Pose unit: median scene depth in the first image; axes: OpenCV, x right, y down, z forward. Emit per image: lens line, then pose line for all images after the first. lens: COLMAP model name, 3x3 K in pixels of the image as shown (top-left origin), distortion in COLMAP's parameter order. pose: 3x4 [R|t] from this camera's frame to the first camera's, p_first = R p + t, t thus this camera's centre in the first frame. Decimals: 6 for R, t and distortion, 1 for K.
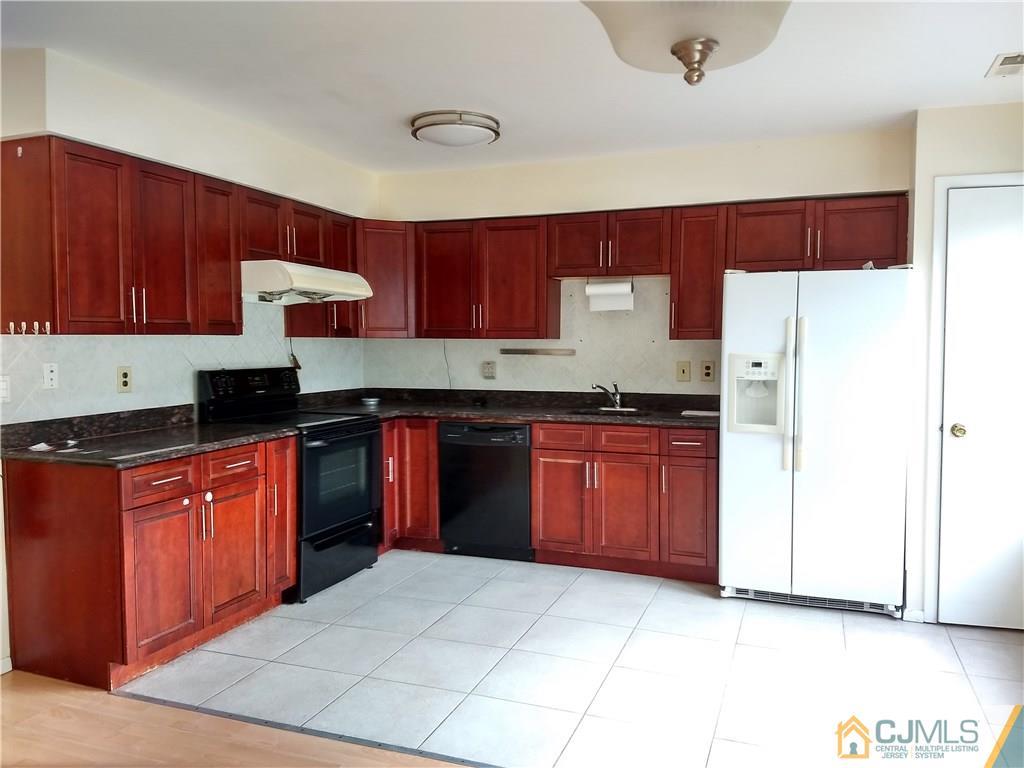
lens RADIAL K [[778.6, 0, 512.0], [0, 778.6, 384.0], [0, 0, 1]] dist [0.287886, -0.513094]
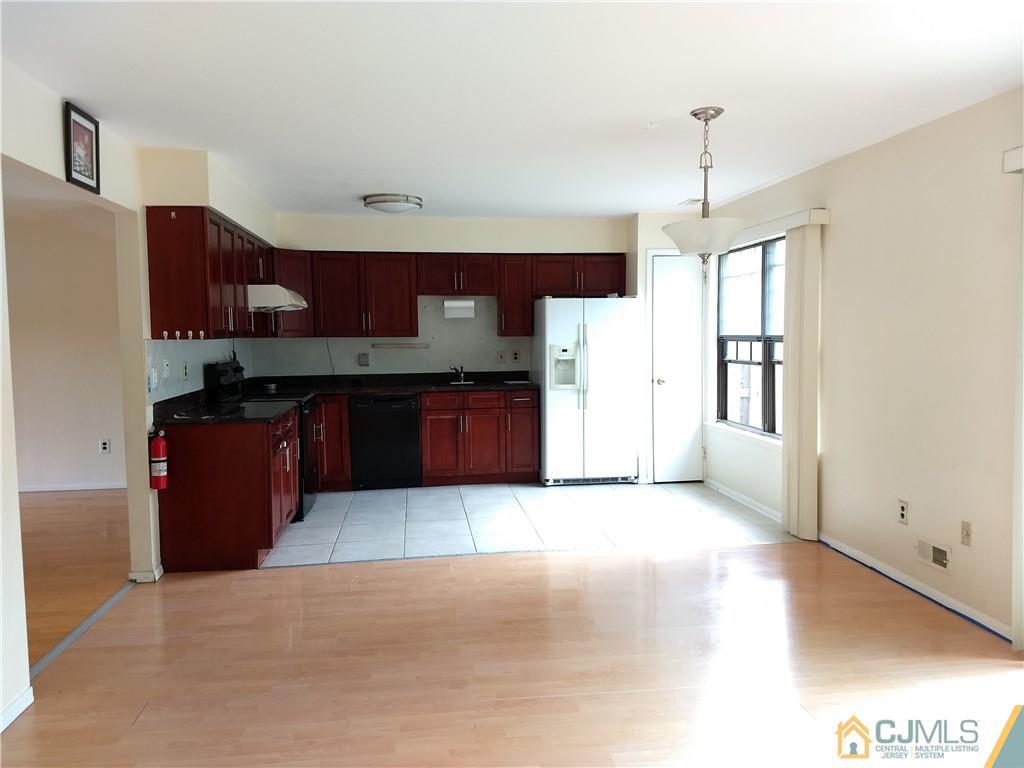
lens RADIAL K [[778.6, 0, 512.0], [0, 778.6, 384.0], [0, 0, 1]] dist [0.287886, -0.513094]
pose [[0.880744, -0.044082, 0.471536, -0.550534], [0.040278, 0.999023, 0.018164, 0.012464], [-0.471876, 0.002994, 0.881660, -0.418879]]
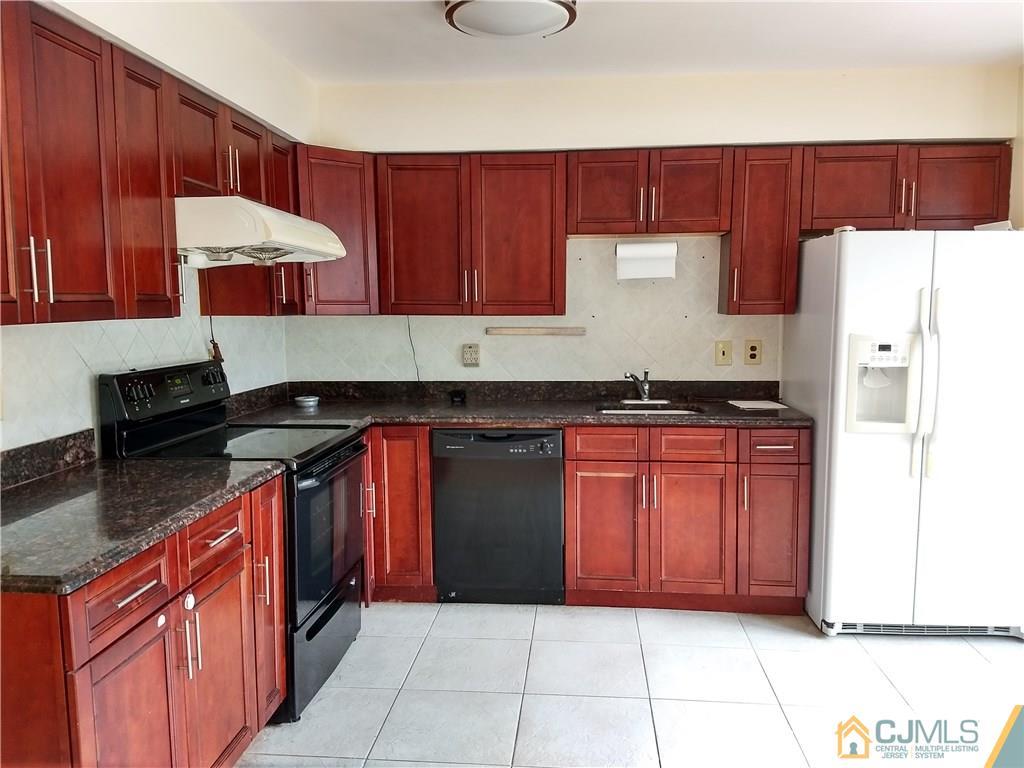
lens RADIAL K [[770.9, 0, 512.0], [0, 770.9, 384.0], [0, 0, 1]] dist [0.199260, -0.306929]
pose [[0.963039, -0.033131, 0.267316, -0.234762], [0.020693, 0.998574, 0.049213, -0.031361], [-0.268565, -0.041862, 0.962351, 0.306481]]
